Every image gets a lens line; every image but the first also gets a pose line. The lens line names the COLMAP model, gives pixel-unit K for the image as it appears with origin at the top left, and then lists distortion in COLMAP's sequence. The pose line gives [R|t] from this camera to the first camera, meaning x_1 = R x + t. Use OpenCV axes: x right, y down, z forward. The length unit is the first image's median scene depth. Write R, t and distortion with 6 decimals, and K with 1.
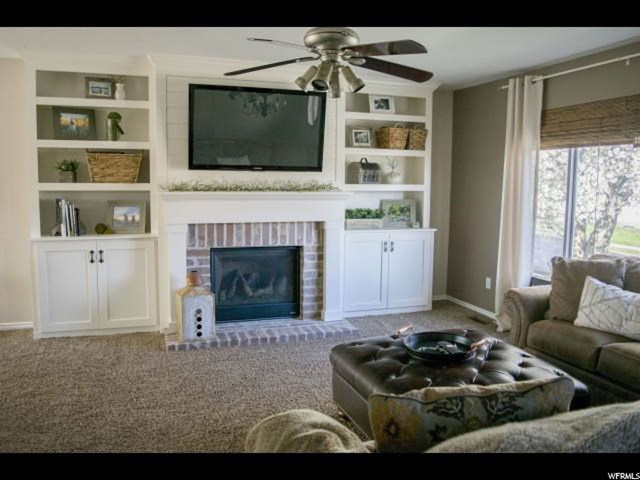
lens RADIAL K [[529.7, 0, 319.8], [0, 529.7, 239.0], [0, 0, 1]] dist [0.009060, -0.000901]
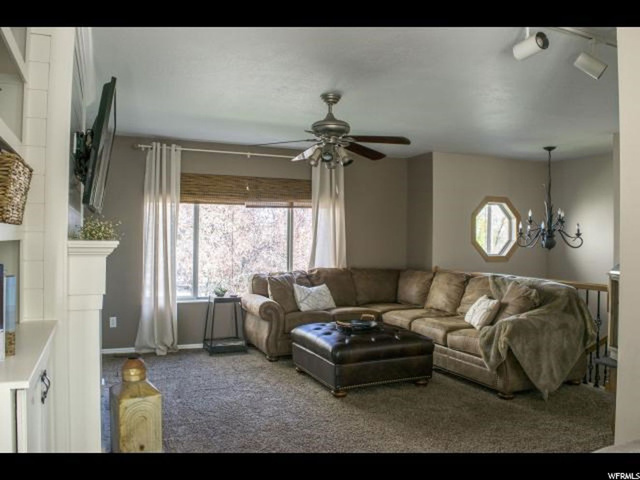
lens RADIAL K [[529.7, 0, 320.3], [0, 529.7, 240.0], [0, 0, 1]] dist [0.009060, -0.000901]
pose [[-0.067235, -0.008768, 0.997699, -0.913927], [0.099911, 0.994876, 0.015477, -0.065474], [-0.992722, 0.100722, -0.066015, 0.770810]]
